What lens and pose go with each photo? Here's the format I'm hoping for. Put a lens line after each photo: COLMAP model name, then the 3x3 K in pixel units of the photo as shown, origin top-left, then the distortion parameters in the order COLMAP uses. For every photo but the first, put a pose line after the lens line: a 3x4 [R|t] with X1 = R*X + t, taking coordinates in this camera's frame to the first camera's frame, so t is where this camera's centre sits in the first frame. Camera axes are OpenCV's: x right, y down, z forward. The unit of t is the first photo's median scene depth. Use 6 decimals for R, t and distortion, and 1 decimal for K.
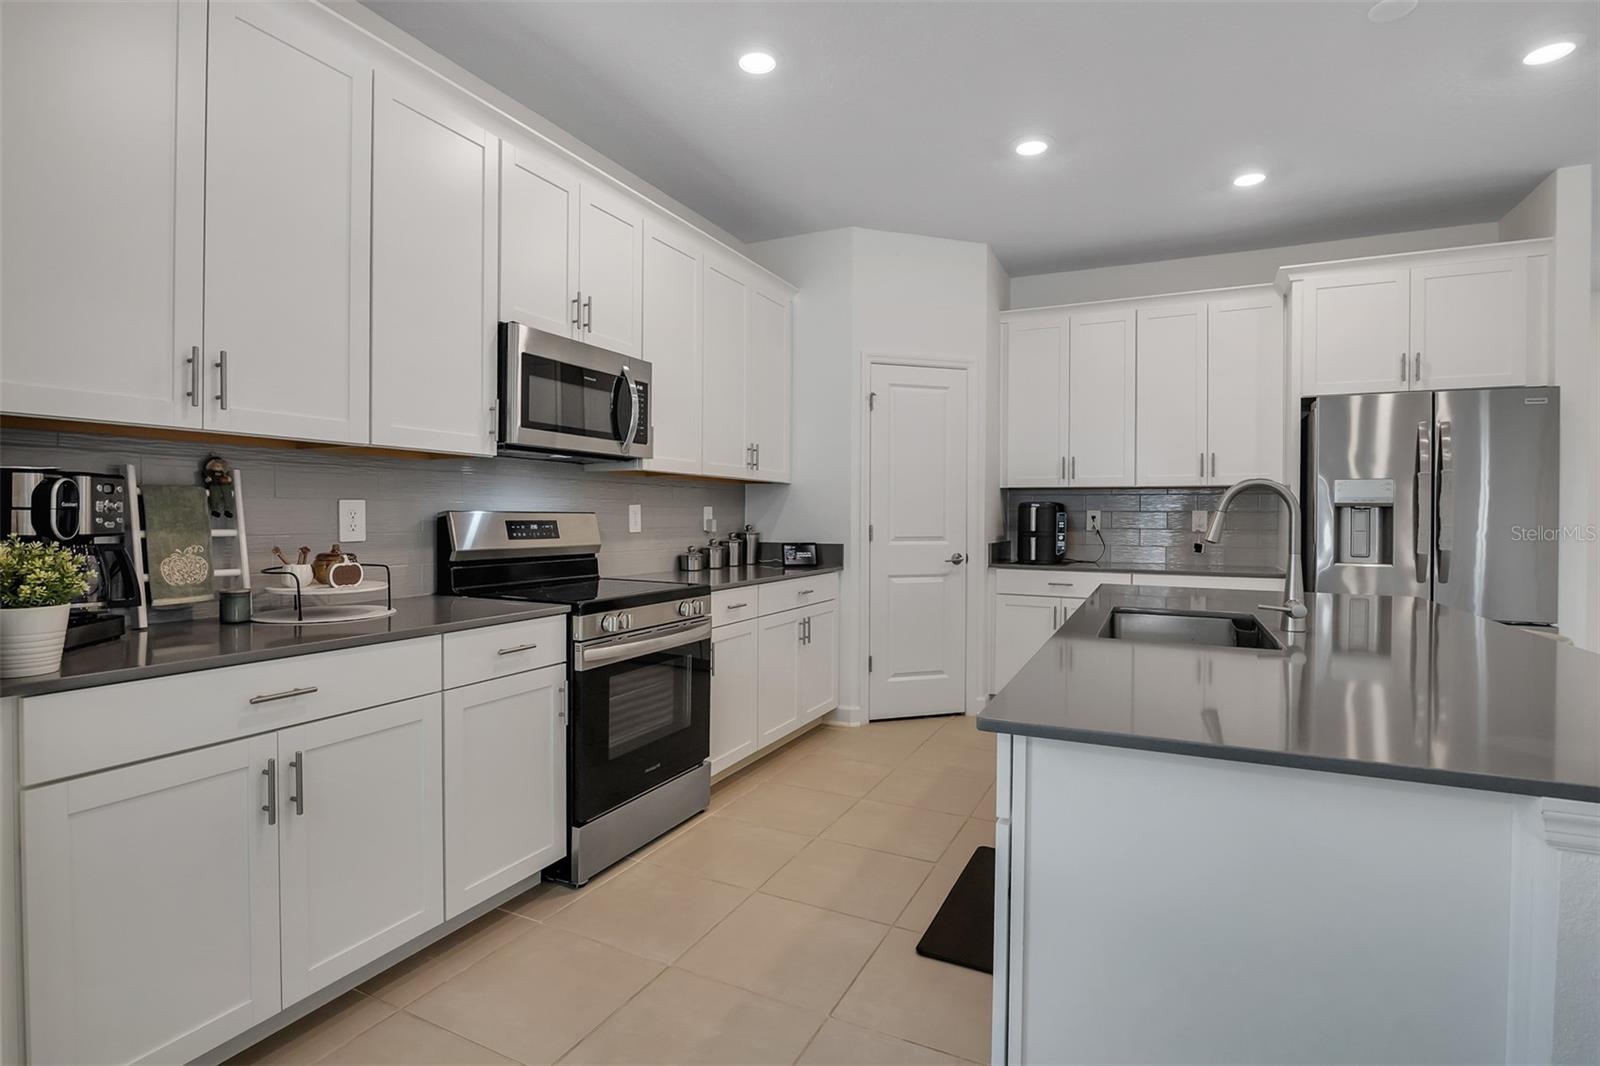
lens RADIAL K [[769.3, 0, 800.0], [0, 769.3, 533.0], [0, 0, 1]] dist [-0.002573, -0.000035]
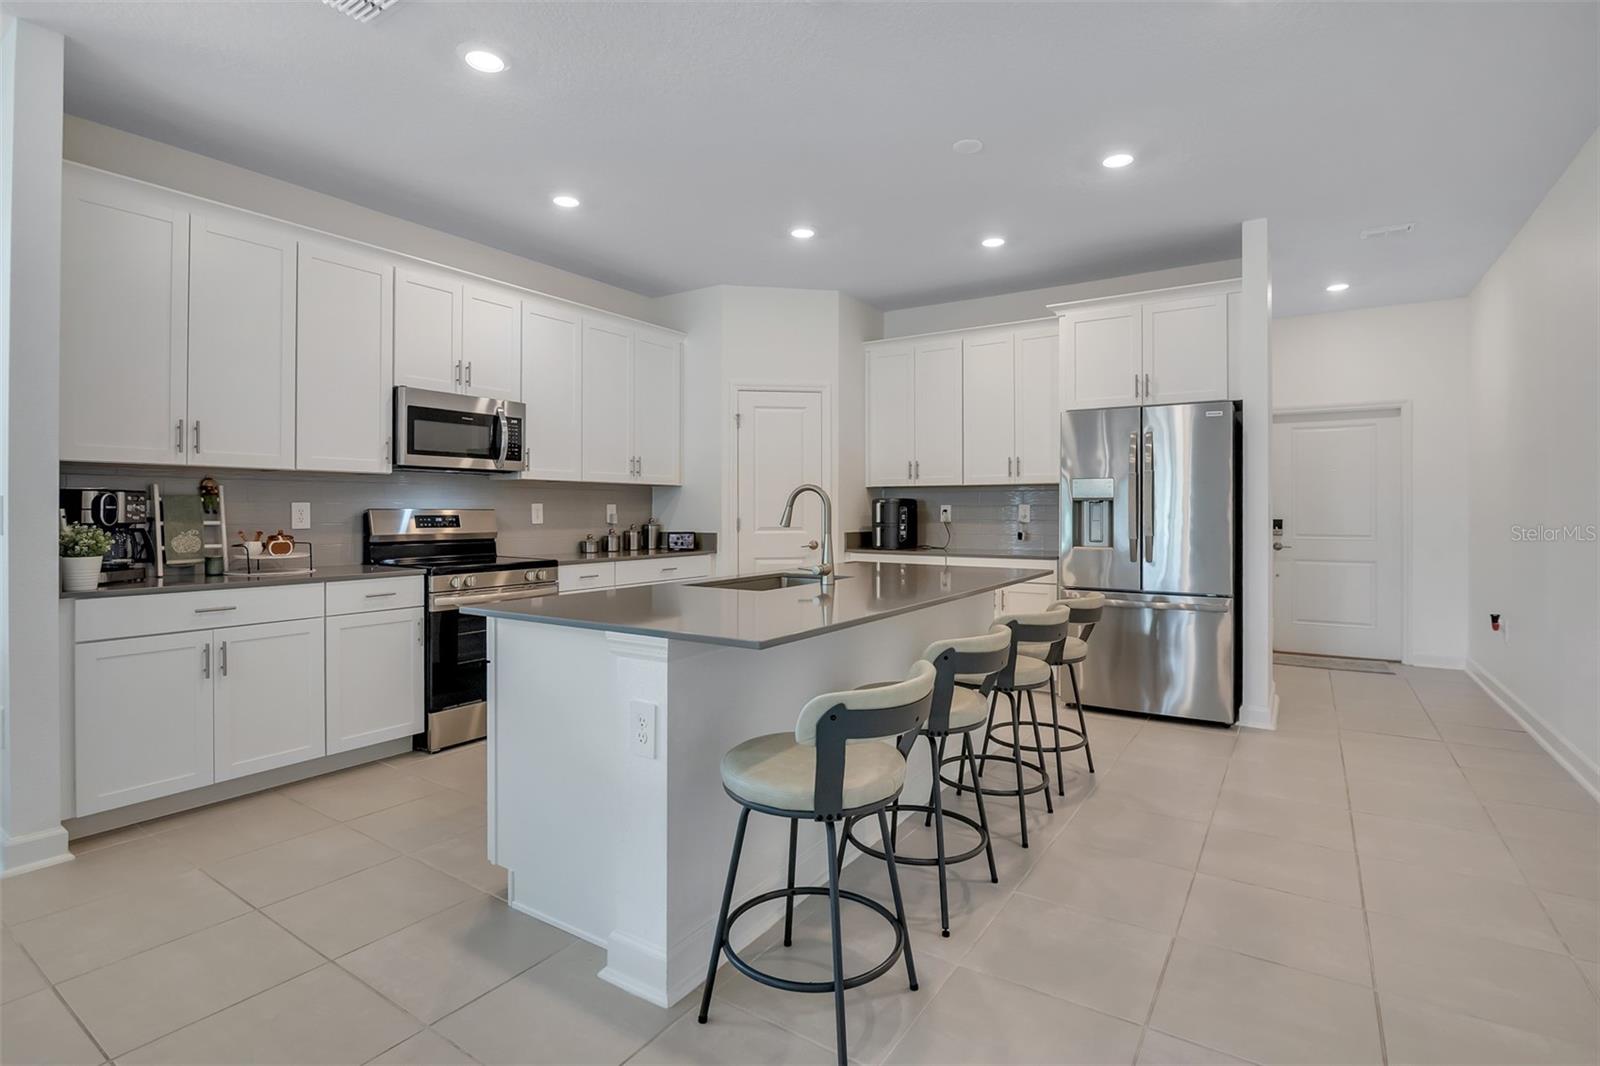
lens RADIAL K [[760.3, 0, 793.3], [0, 760.3, 517.1], [0, 0, 1]] dist [-0.001478, -0.000346]
pose [[0.990814, -0.005550, -0.135120, 0.591766], [0.003437, 0.999868, -0.015861, 0.014289], [0.135190, 0.015251, 0.990702, -0.387298]]
